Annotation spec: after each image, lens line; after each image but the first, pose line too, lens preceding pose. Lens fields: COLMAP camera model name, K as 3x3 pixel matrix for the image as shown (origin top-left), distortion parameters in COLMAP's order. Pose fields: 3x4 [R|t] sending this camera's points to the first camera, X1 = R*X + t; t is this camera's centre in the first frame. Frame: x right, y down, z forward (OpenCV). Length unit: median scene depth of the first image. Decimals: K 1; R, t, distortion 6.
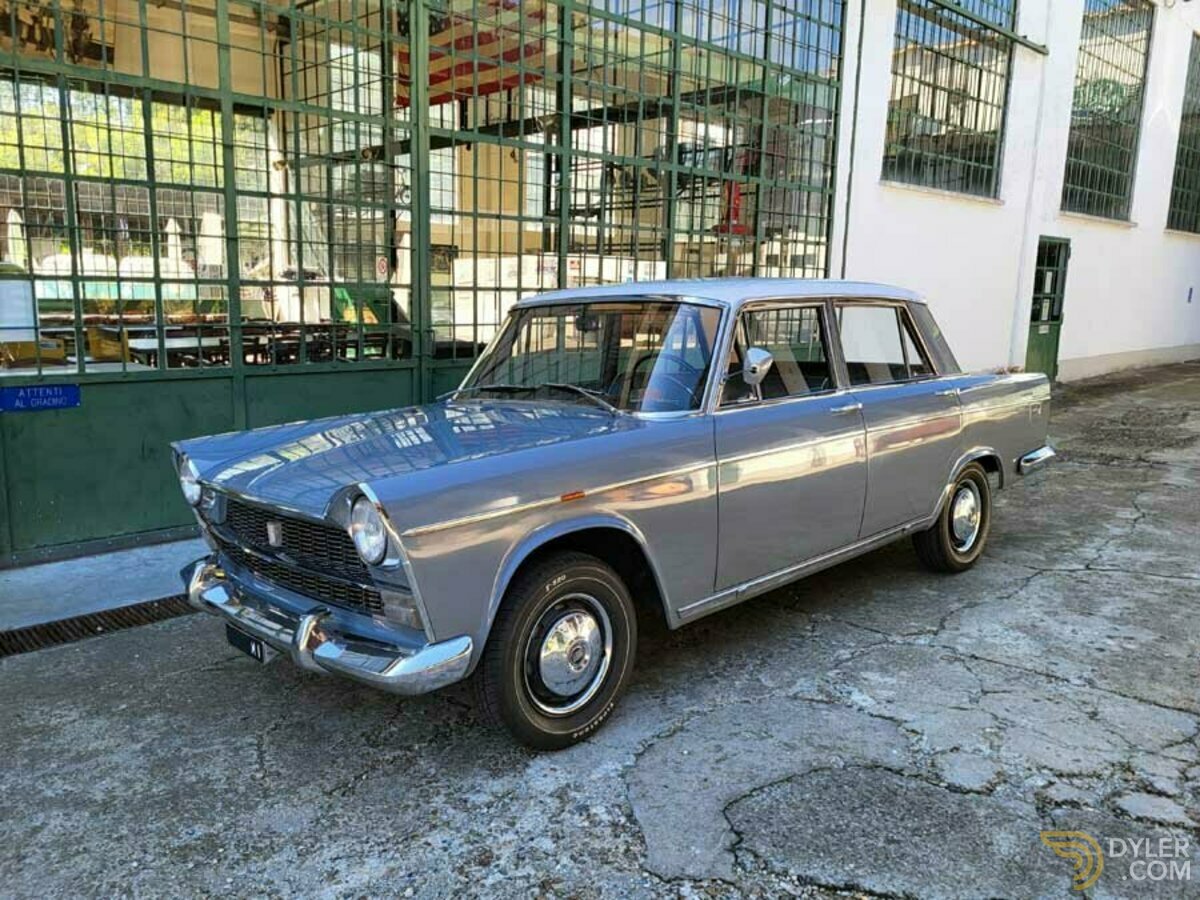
lens RADIAL K [[907.2, 0, 600.0], [0, 907.2, 450.0], [0, 0, 1]] dist [0.030420, -0.010575]
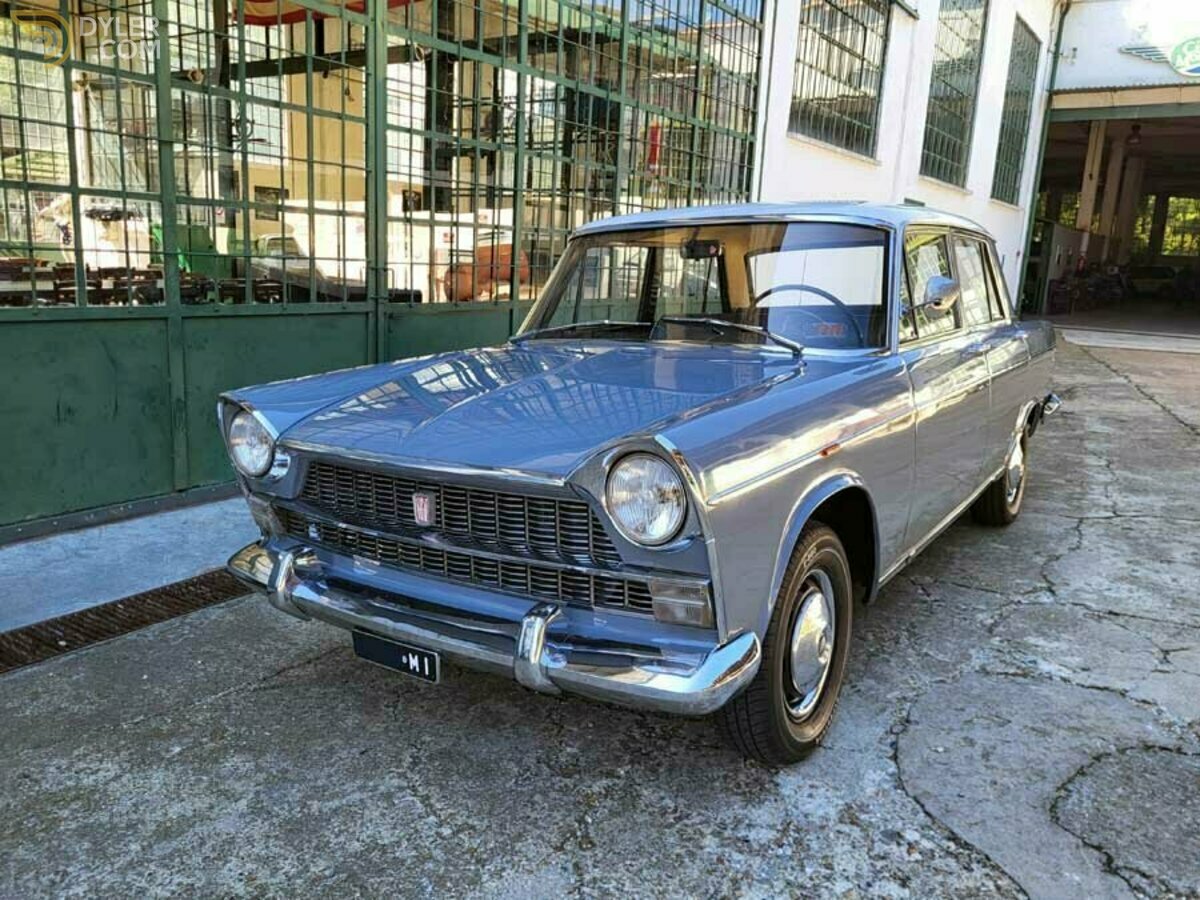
lens RADIAL K [[907.2, 0, 600.0], [0, 907.2, 450.0], [0, 0, 1]] dist [0.030420, -0.010575]
pose [[0.977454, -0.022176, 0.209981, -0.268768], [0.013751, 0.999044, 0.041496, 0.010474], [-0.210700, -0.037673, 0.976825, 0.173289]]
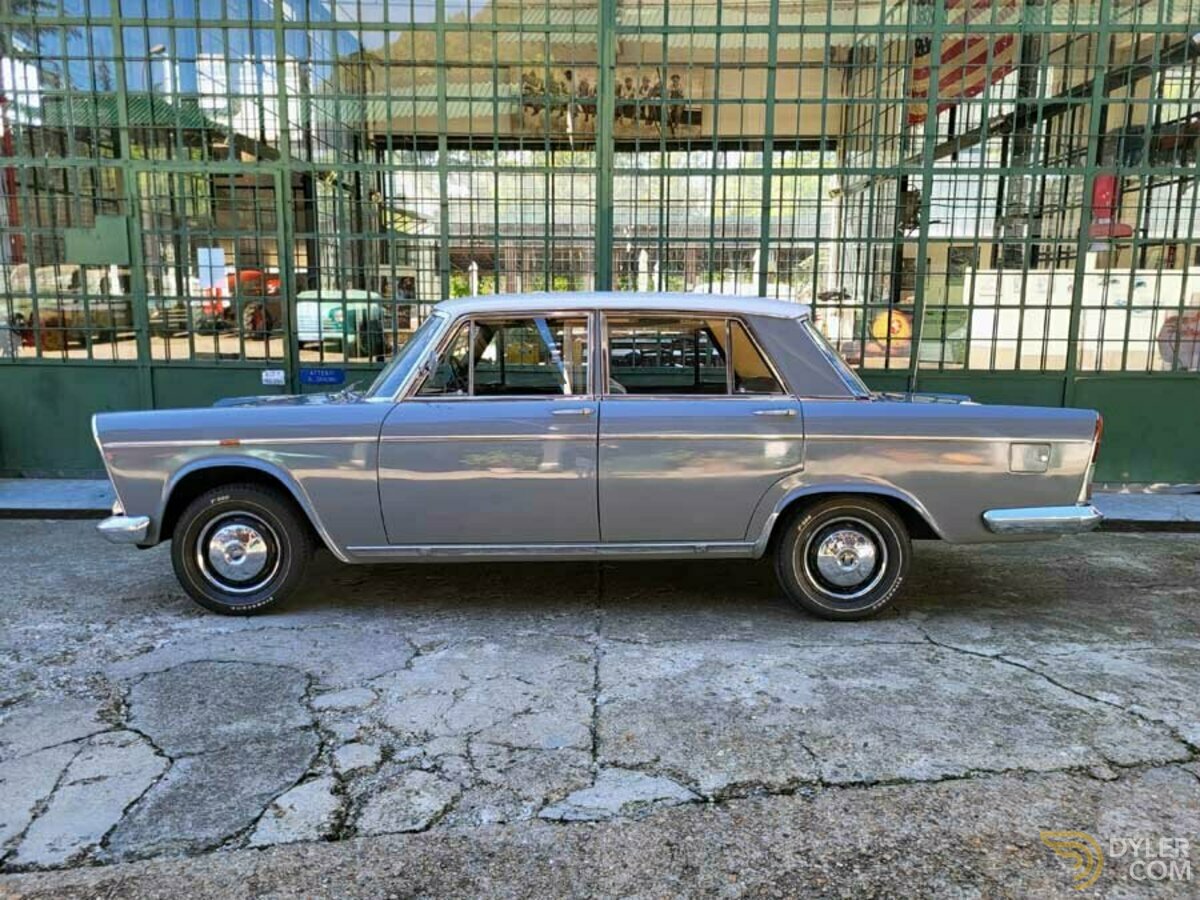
lens RADIAL K [[913.7, 0, 600.0], [0, 913.7, 450.0], [0, 0, 1]] dist [0.042350, -0.003931]
pose [[0.717456, 0.100574, -0.689305, 0.965411], [-0.117201, 0.992845, 0.022876, -0.027819], [0.686674, 0.064375, 0.724110, 0.223464]]
